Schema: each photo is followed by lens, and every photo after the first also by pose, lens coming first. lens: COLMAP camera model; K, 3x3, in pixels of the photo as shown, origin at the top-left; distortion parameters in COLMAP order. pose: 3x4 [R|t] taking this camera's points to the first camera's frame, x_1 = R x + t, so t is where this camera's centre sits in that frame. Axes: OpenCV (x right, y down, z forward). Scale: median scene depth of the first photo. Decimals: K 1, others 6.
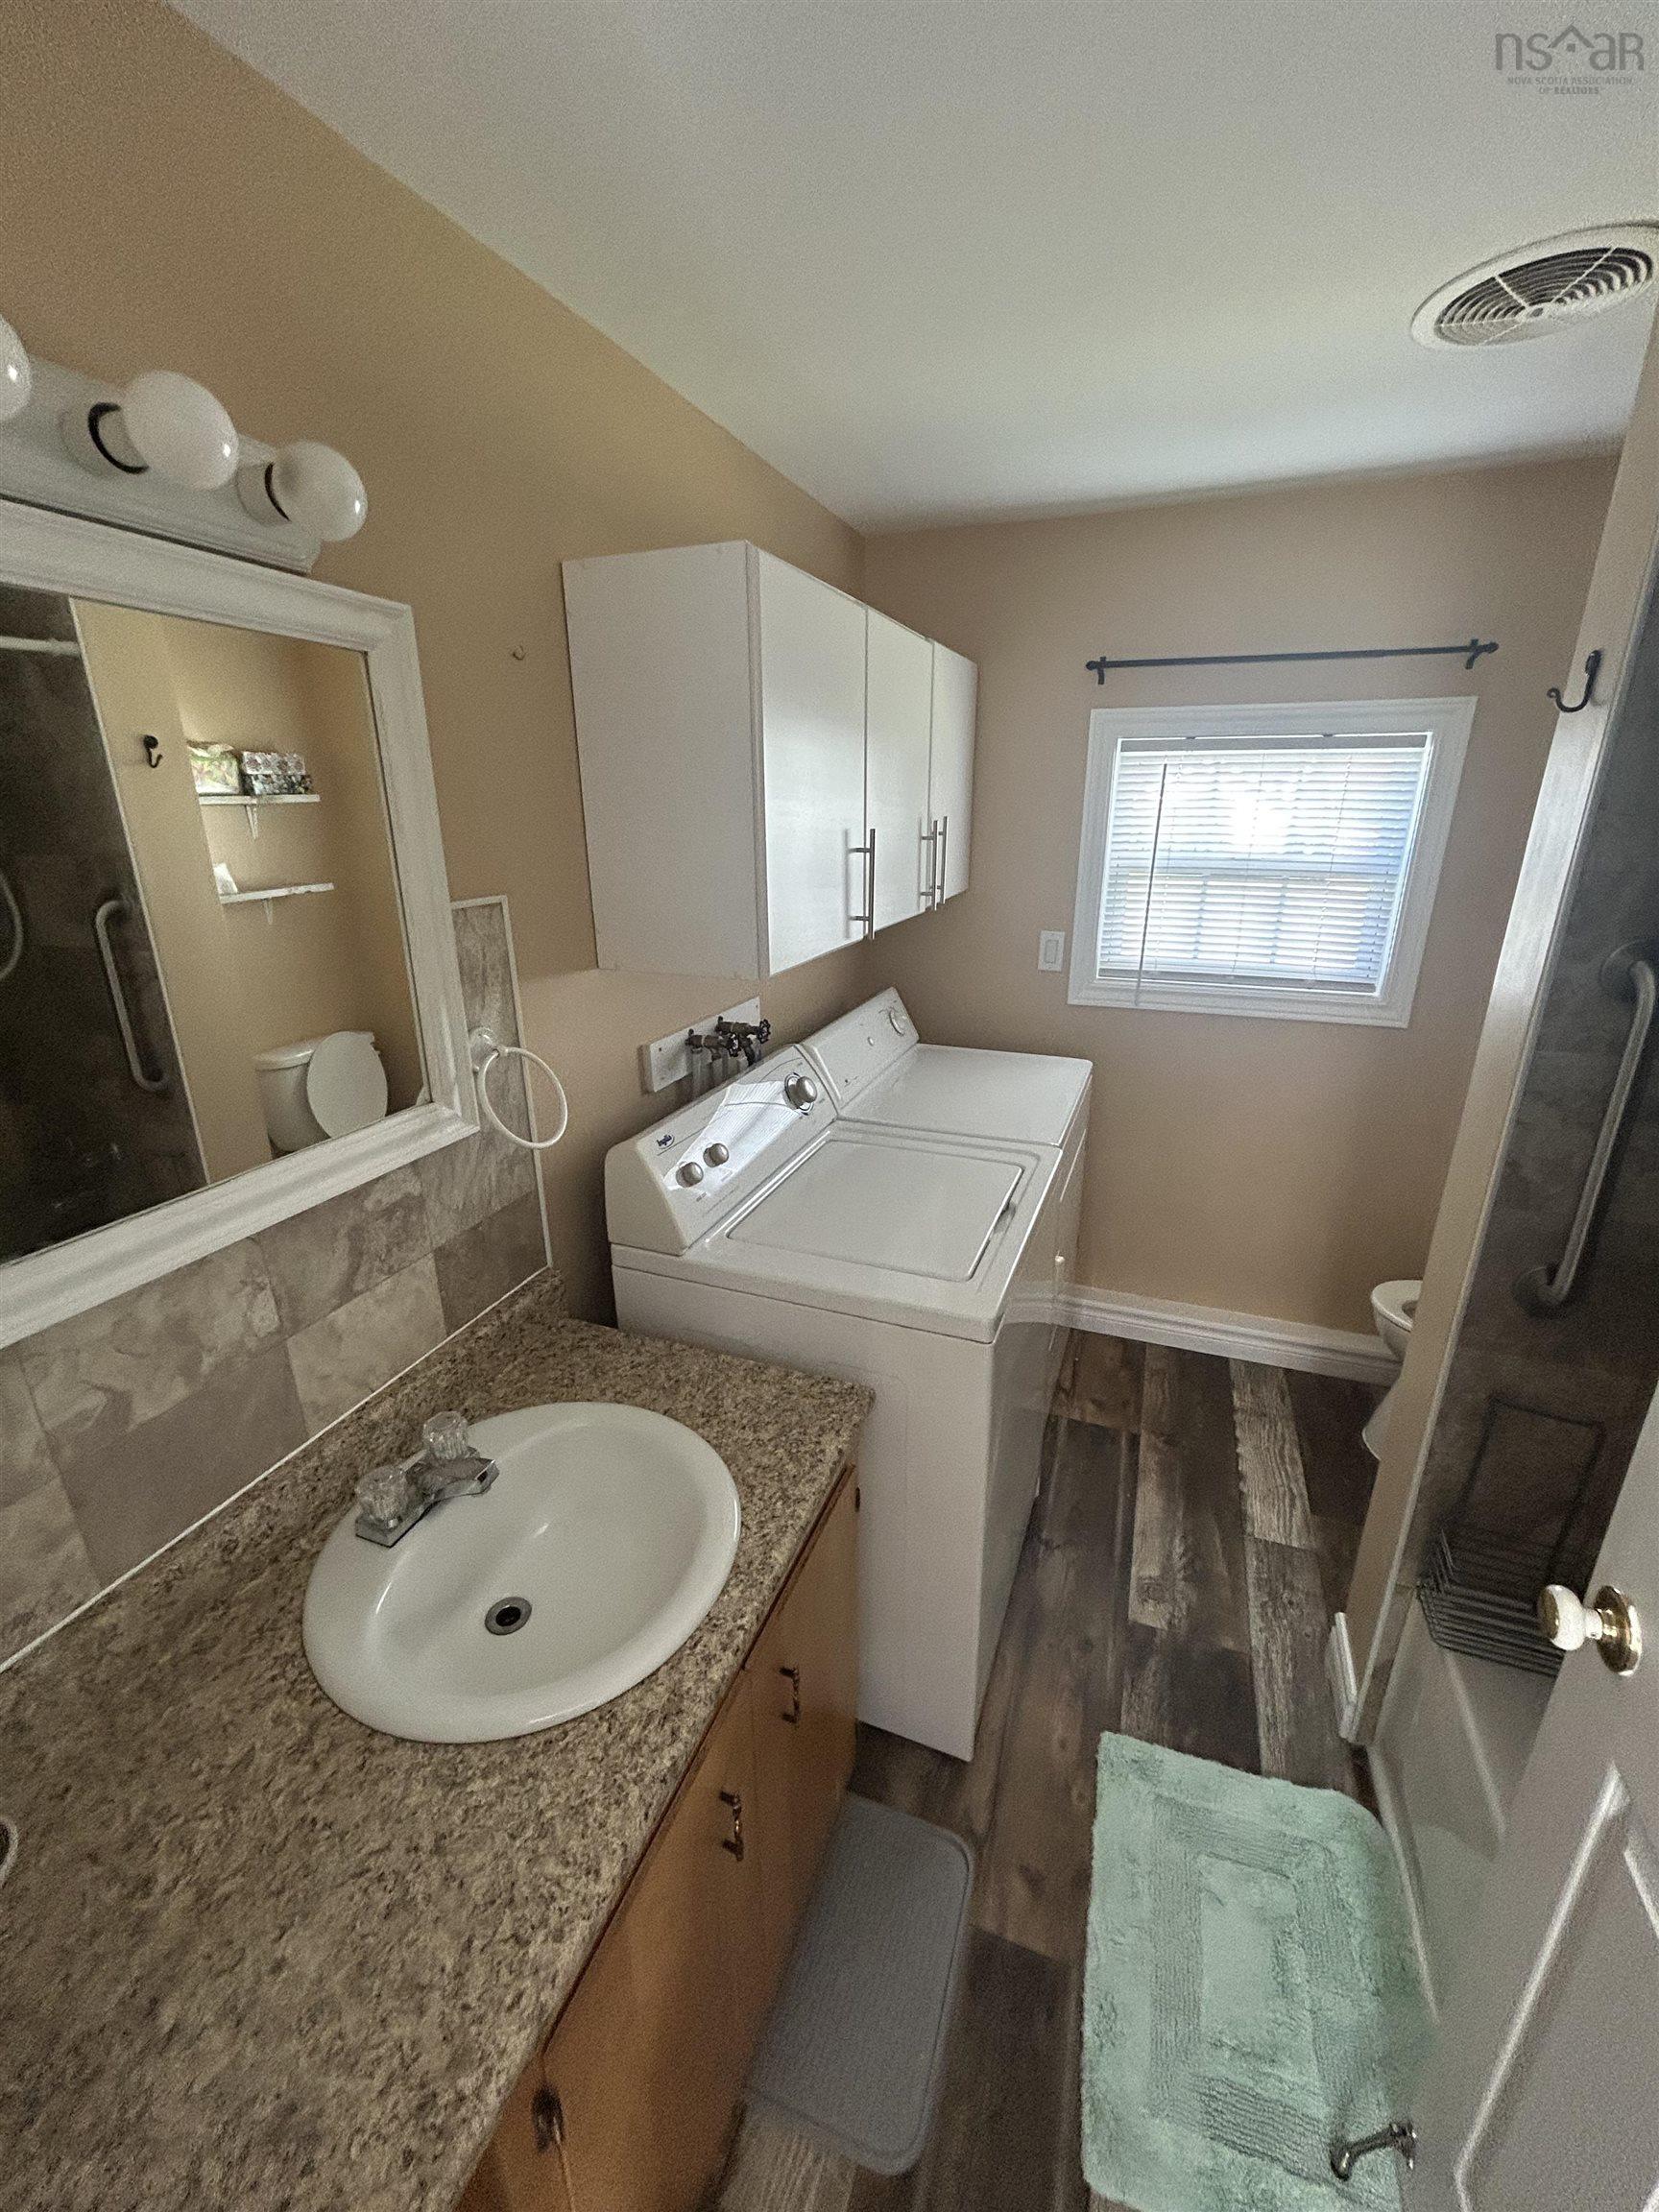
lens RADIAL K [[885.2, 0, 832.9], [0, 885.2, 1097.1], [0, 0, 1]] dist [0.002344, 0.000190]
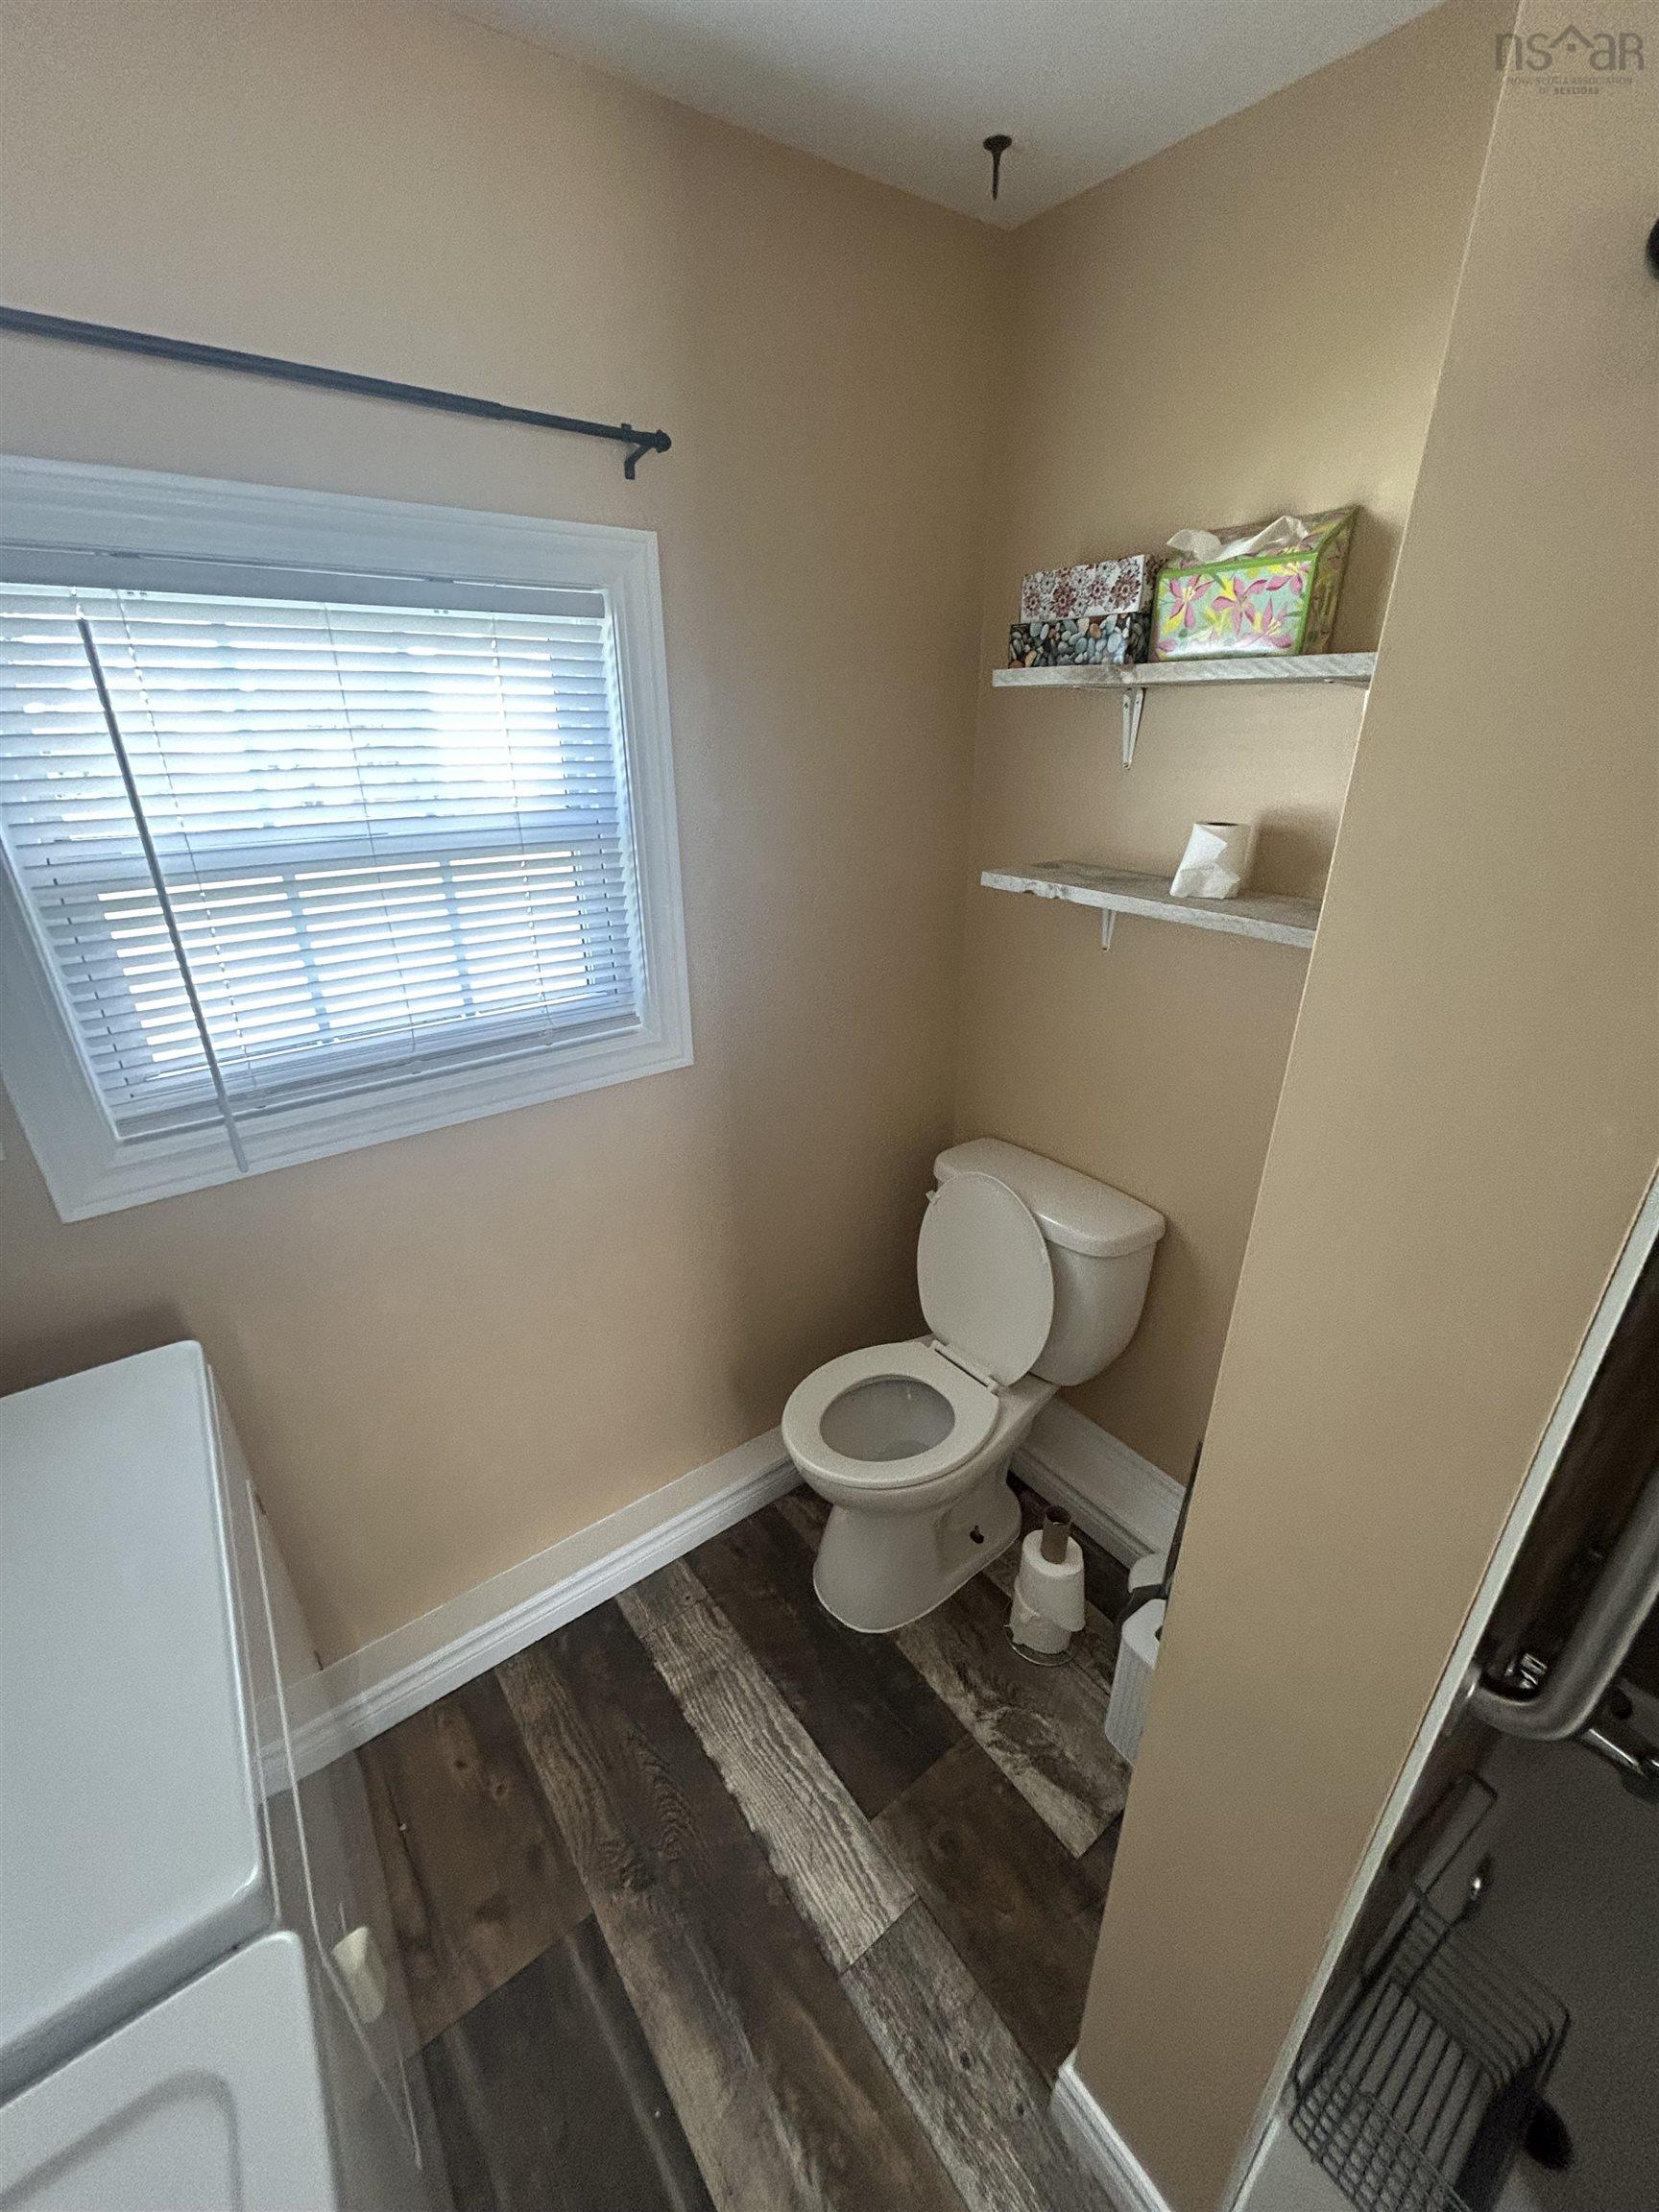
lens RADIAL K [[885.2, 0, 832.9], [0, 885.2, 1097.1], [0, 0, 1]] dist [0.002344, 0.000190]
pose [[0.532791, -0.340044, 0.774922, 0.173937], [0.274469, 0.935651, 0.221864, -0.171592], [-0.800500, 0.094485, 0.591838, 0.514845]]
